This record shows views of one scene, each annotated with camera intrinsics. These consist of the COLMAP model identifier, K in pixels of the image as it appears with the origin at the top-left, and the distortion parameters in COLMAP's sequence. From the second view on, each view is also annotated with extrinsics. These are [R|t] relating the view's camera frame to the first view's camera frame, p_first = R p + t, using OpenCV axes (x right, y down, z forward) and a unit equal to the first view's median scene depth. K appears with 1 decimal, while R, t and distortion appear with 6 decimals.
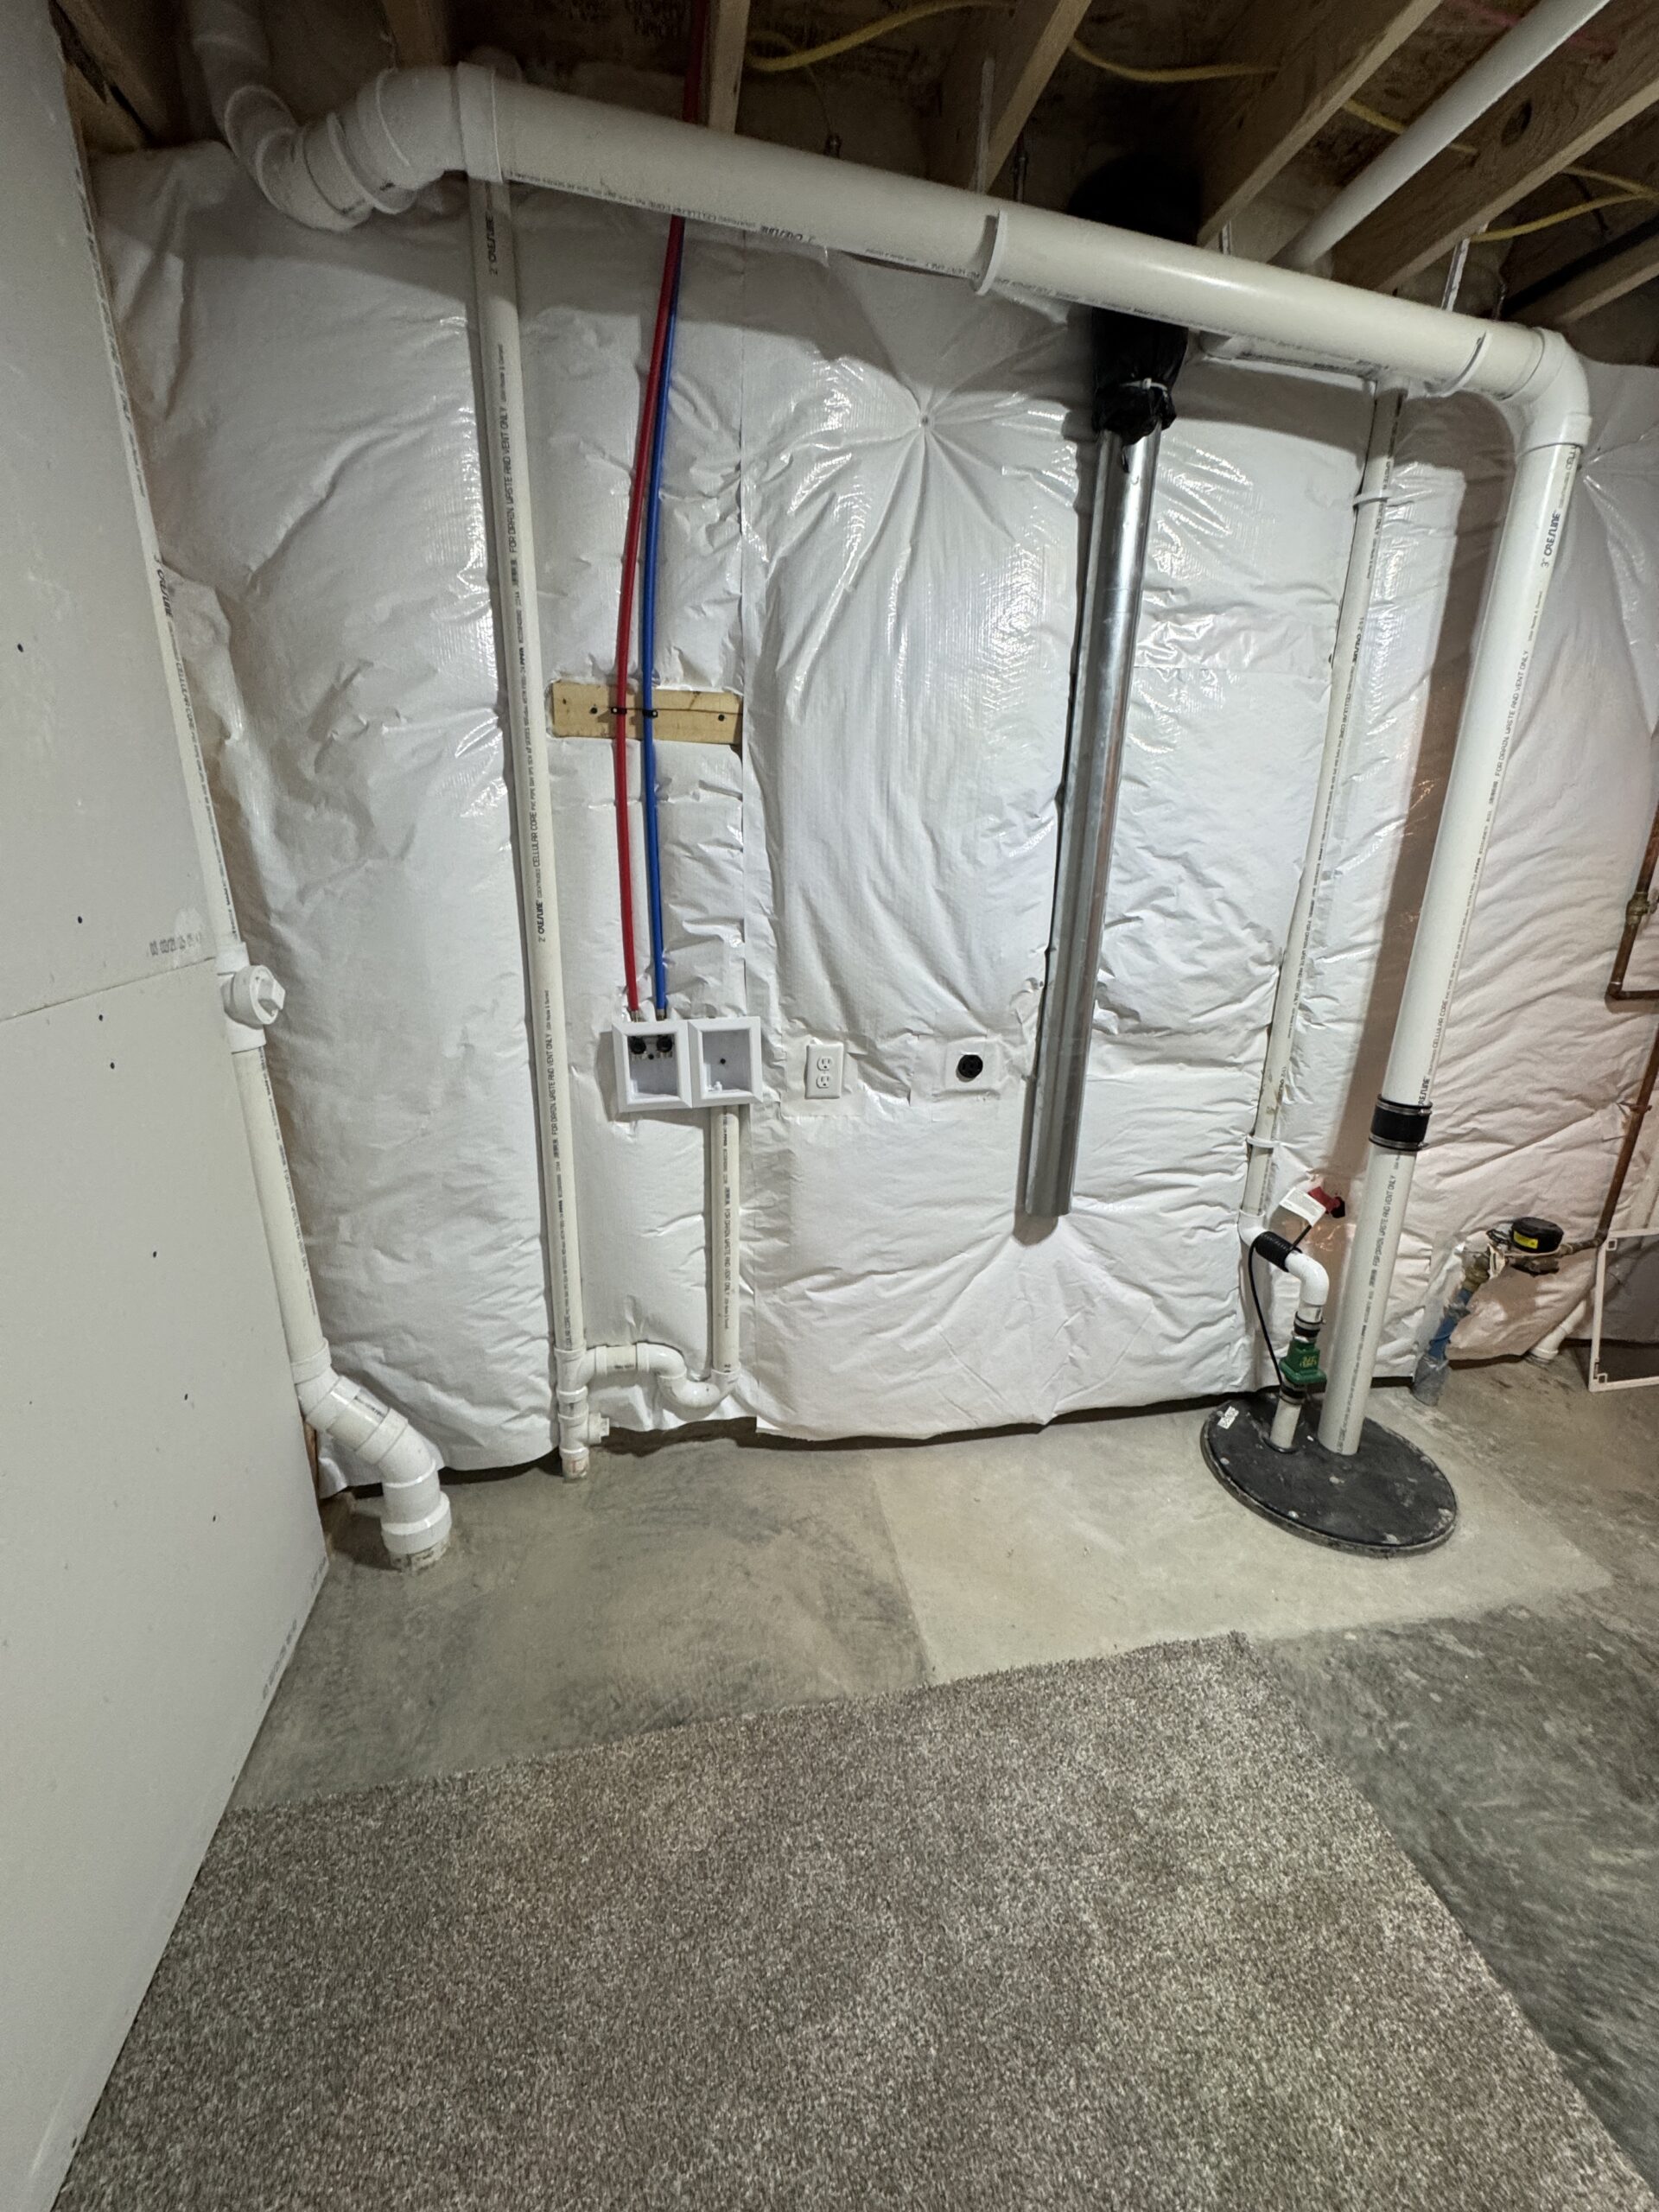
lens RADIAL K [[883.1, 0, 835.6], [0, 883.1, 1106.5], [0, 0, 1]] dist [-0.004264, 0.000166]
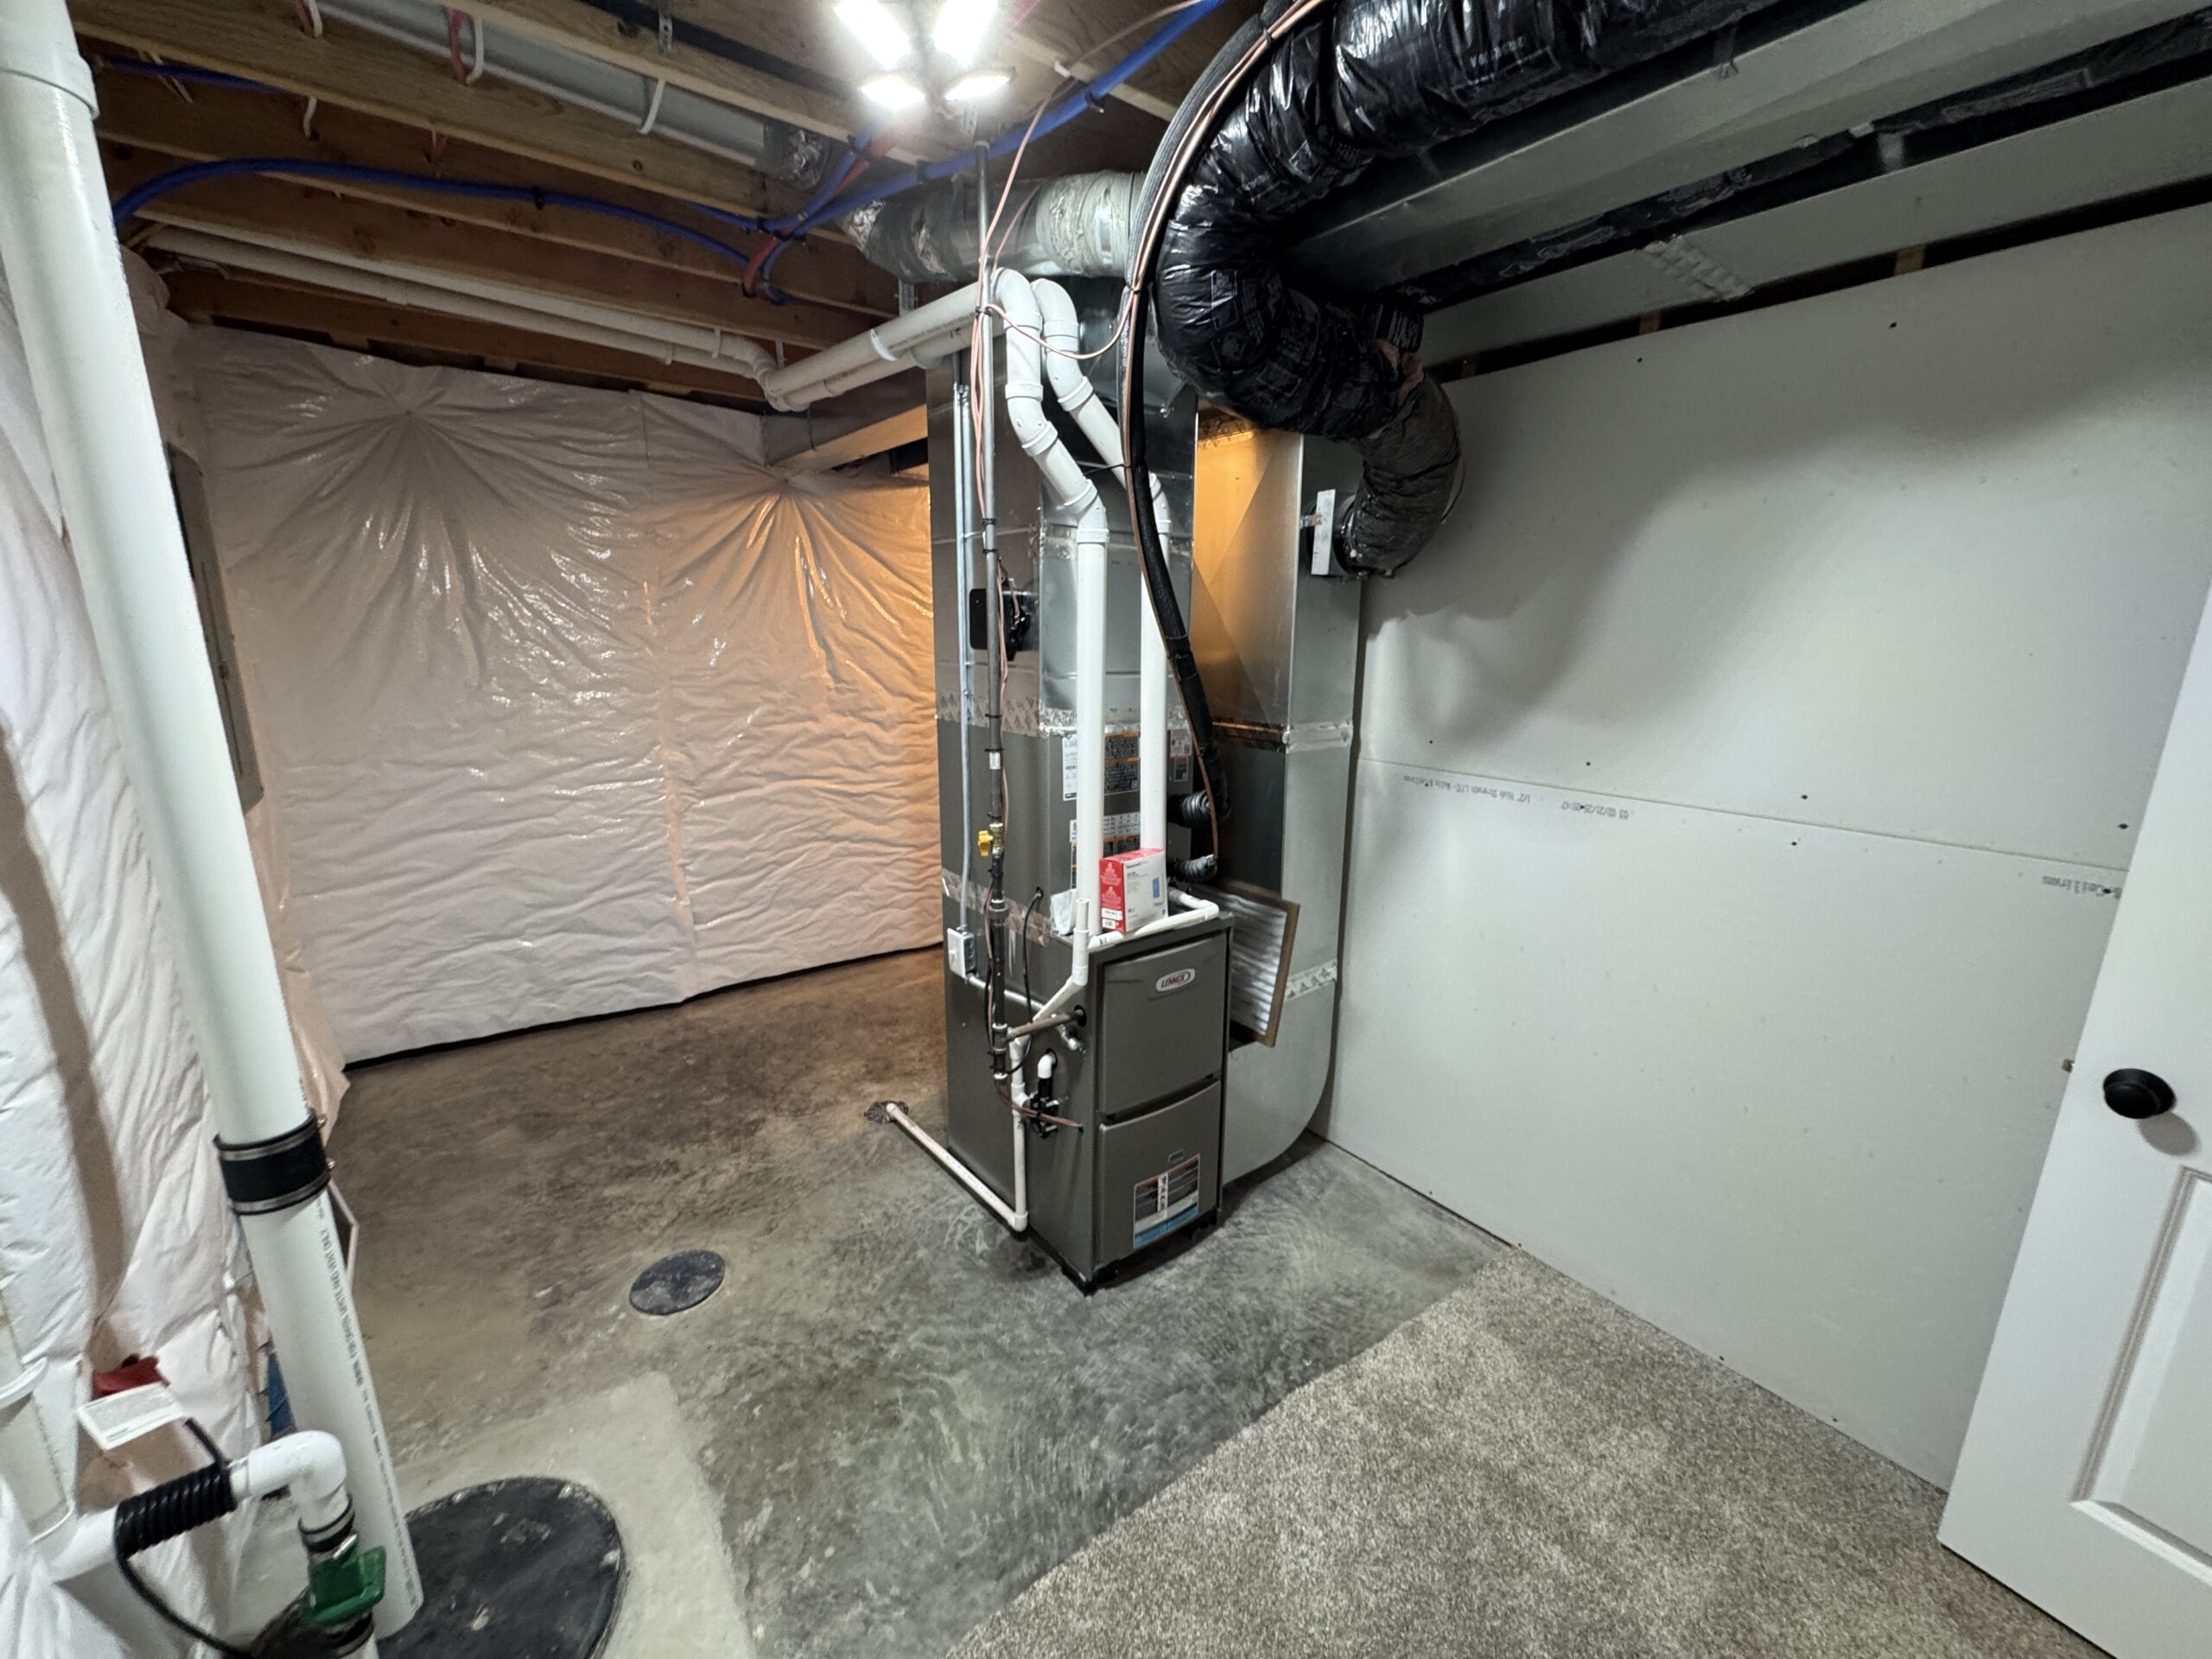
lens RADIAL K [[883.1, 0, 1103.8], [0, 883.1, 832.4], [0, 0, 1]] dist [-0.004264, 0.000166]
pose [[-0.425820, -0.239321, 0.872584, -0.113786], [0.250802, 0.895378, 0.367964, -0.321077], [-0.869354, 0.375532, -0.321247, 0.701189]]
